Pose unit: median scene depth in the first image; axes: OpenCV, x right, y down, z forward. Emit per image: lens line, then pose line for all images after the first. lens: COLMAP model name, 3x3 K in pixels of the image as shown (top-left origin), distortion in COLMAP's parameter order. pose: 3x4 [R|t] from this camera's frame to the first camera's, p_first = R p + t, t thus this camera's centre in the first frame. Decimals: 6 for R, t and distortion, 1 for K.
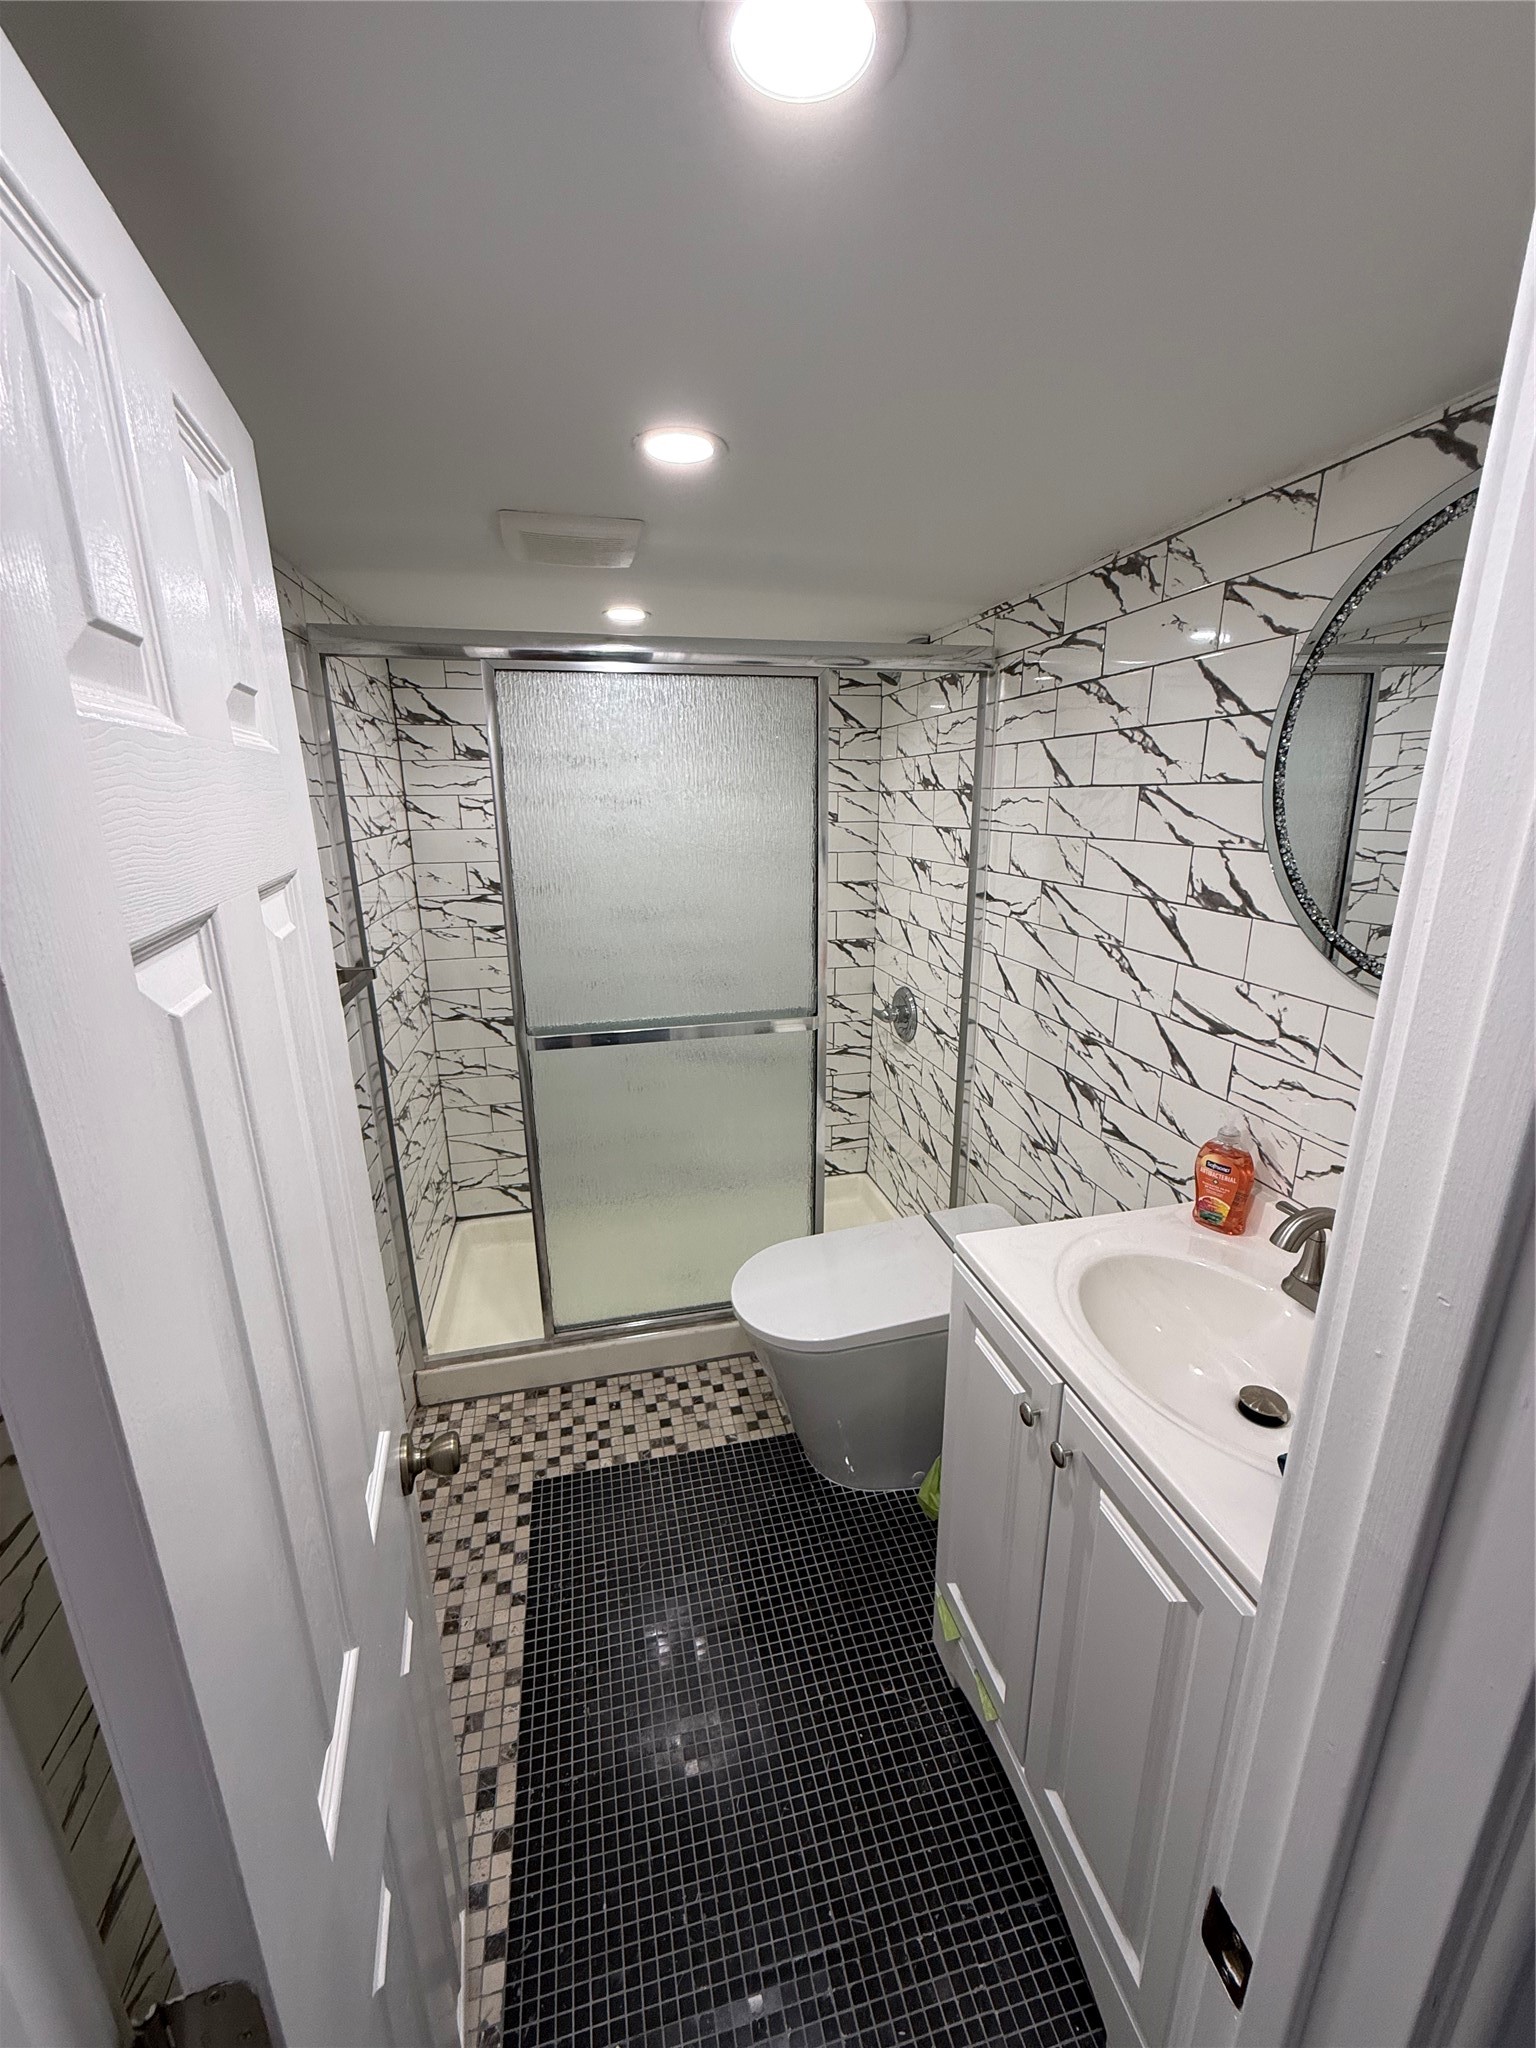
lens RADIAL K [[813.3, 0, 770.5], [0, 813.3, 1023.4], [0, 0, 1]] dist [0.000225, 0.000080]
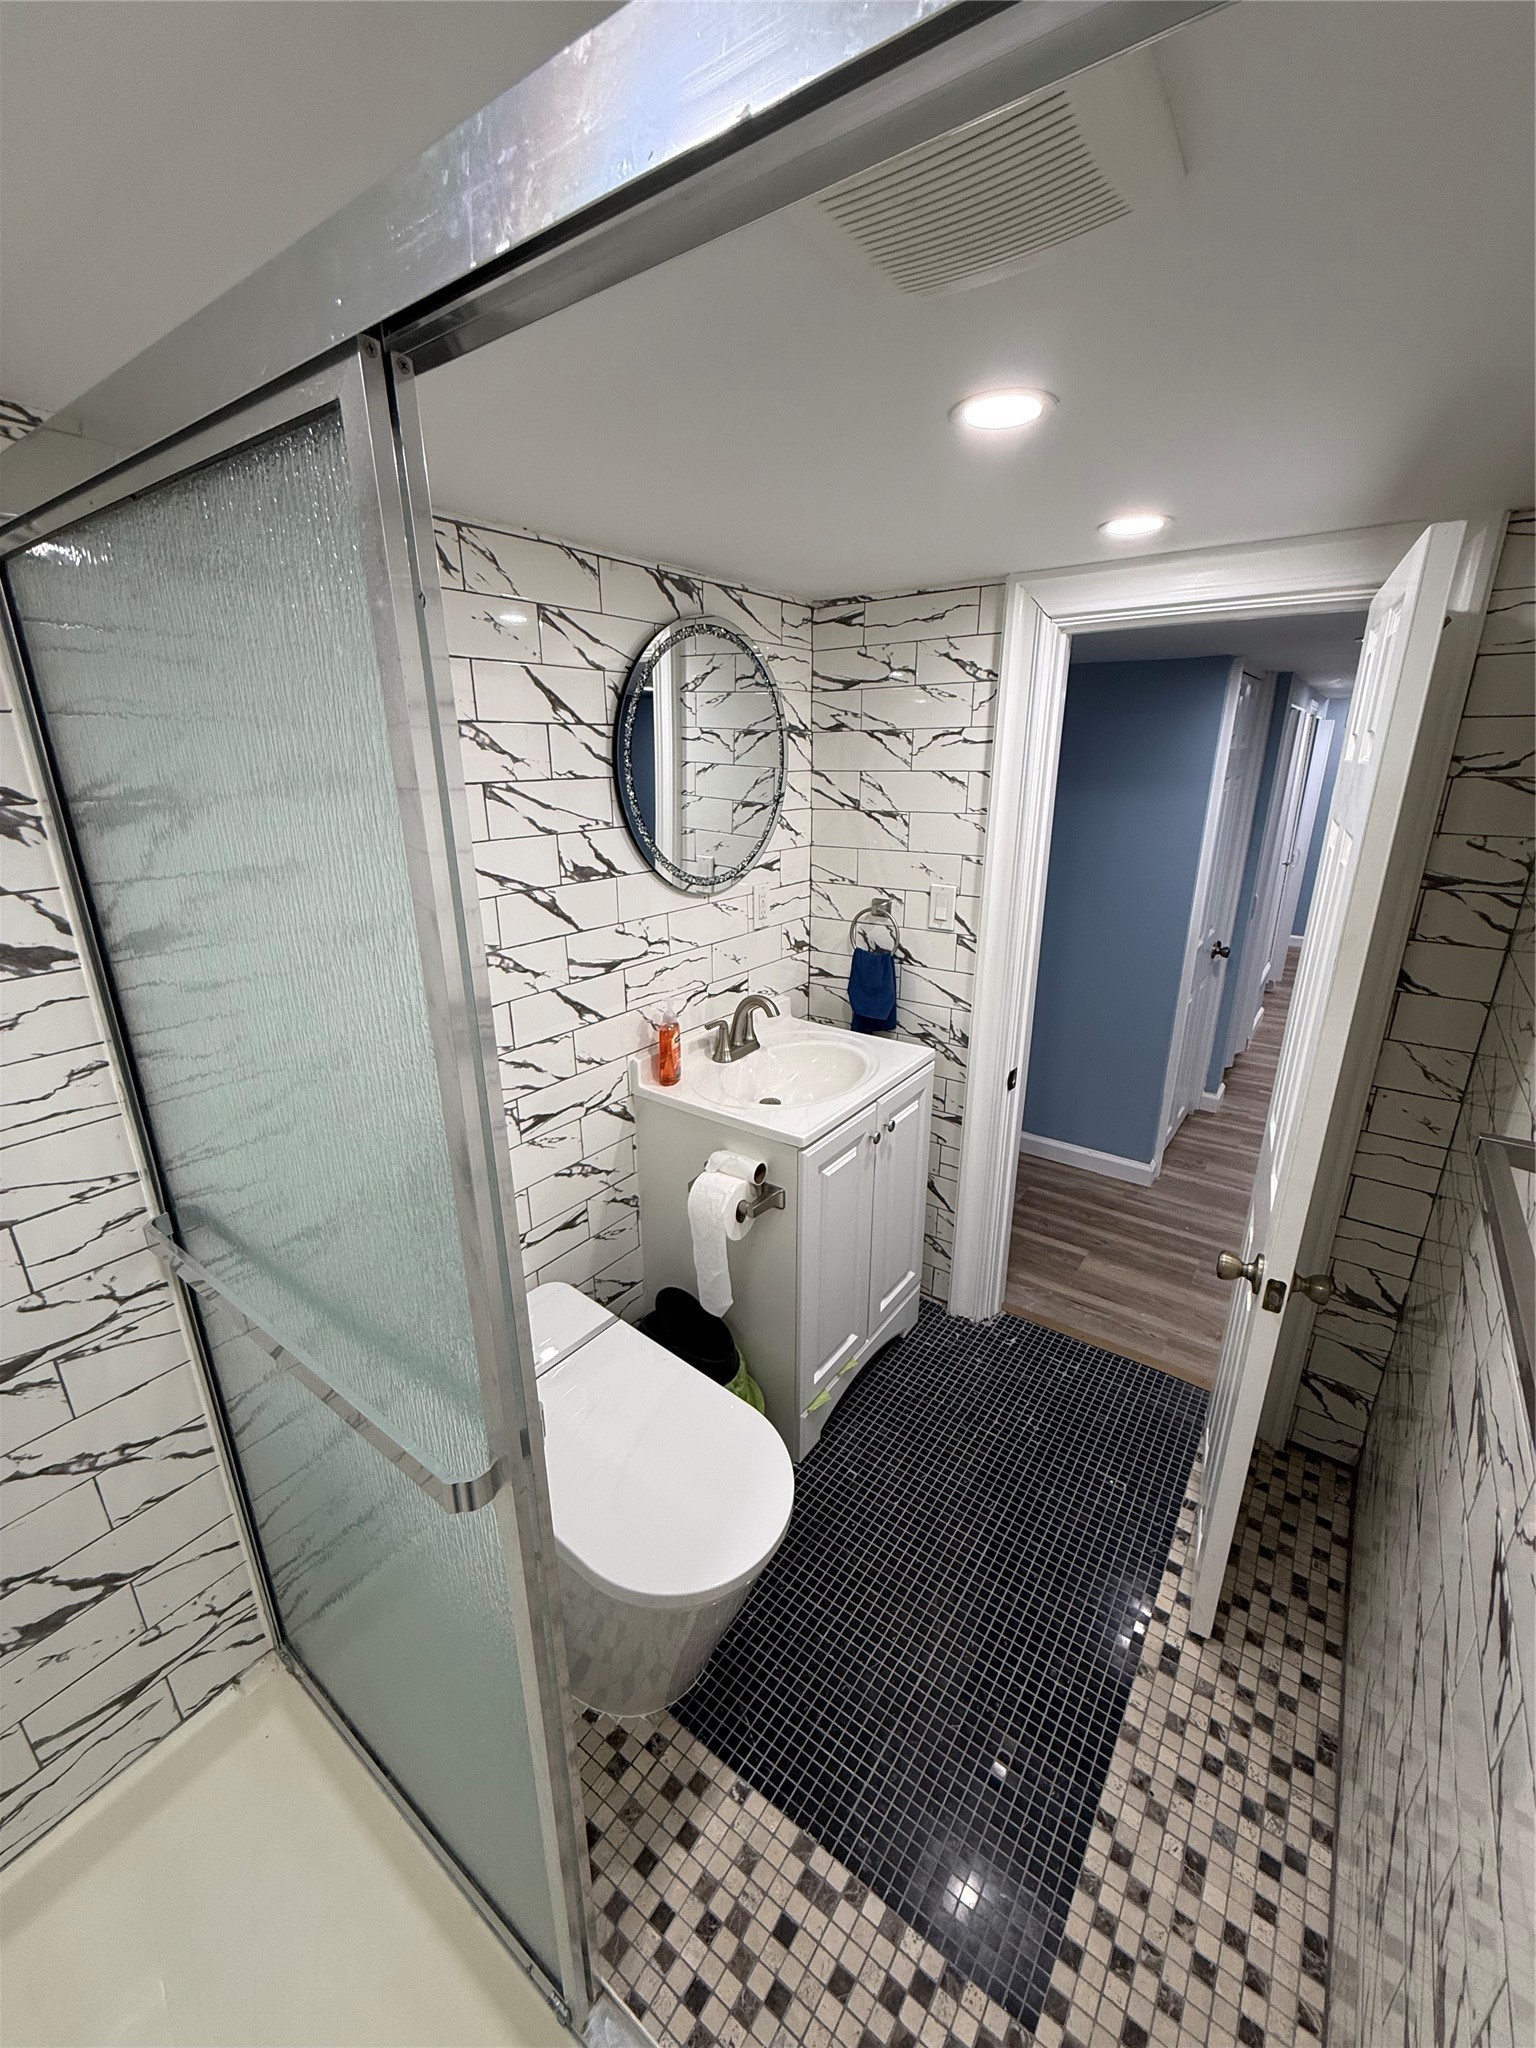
lens RADIAL K [[813.3, 0, 768.4], [0, 813.3, 1018.0], [0, 0, 1]] dist [0.000225, 0.000080]
pose [[-0.651151, -0.229544, 0.723403, -0.532667], [0.213680, 0.859159, 0.464959, -0.437514], [-0.728247, 0.457335, -0.510393, 1.398902]]
